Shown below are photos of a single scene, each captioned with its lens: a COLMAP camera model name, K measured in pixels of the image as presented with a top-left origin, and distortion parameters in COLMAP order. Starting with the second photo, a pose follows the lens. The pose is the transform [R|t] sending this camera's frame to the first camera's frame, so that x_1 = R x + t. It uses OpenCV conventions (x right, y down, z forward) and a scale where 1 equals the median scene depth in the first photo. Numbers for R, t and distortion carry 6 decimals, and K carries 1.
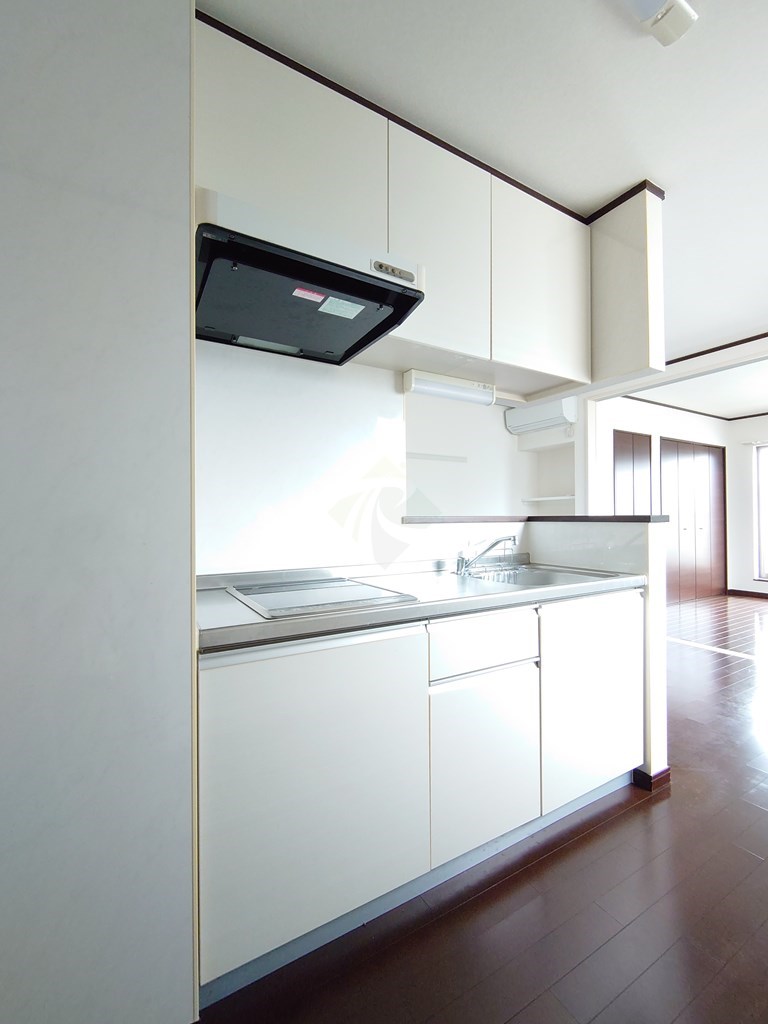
lens RADIAL K [[433.6, 0, 384.0], [0, 433.6, 512.0], [0, 0, 1]] dist [0.004804, -0.006543]
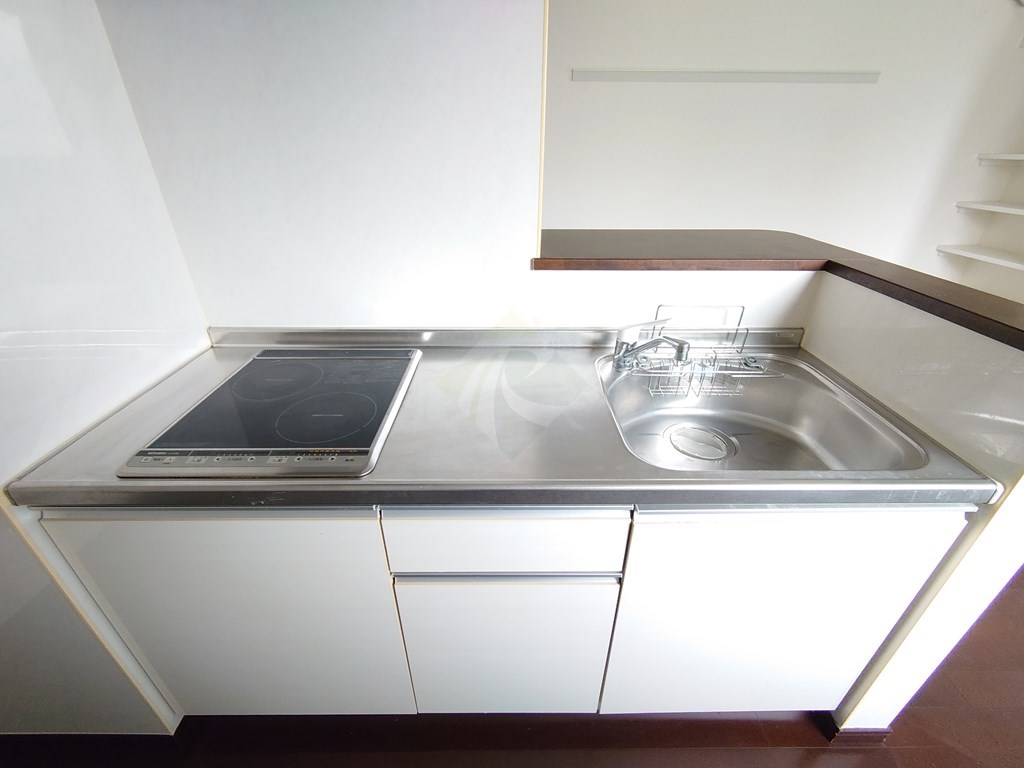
lens RADIAL K [[433.6, 0, 512.0], [0, 433.6, 384.0], [0, 0, 1]] dist [0.004804, -0.006543]
pose [[0.867199, 0.244959, -0.433544, 0.340923], [-0.000513, 0.871077, 0.491145, -0.140338], [0.497961, -0.425698, 0.755524, 0.482762]]
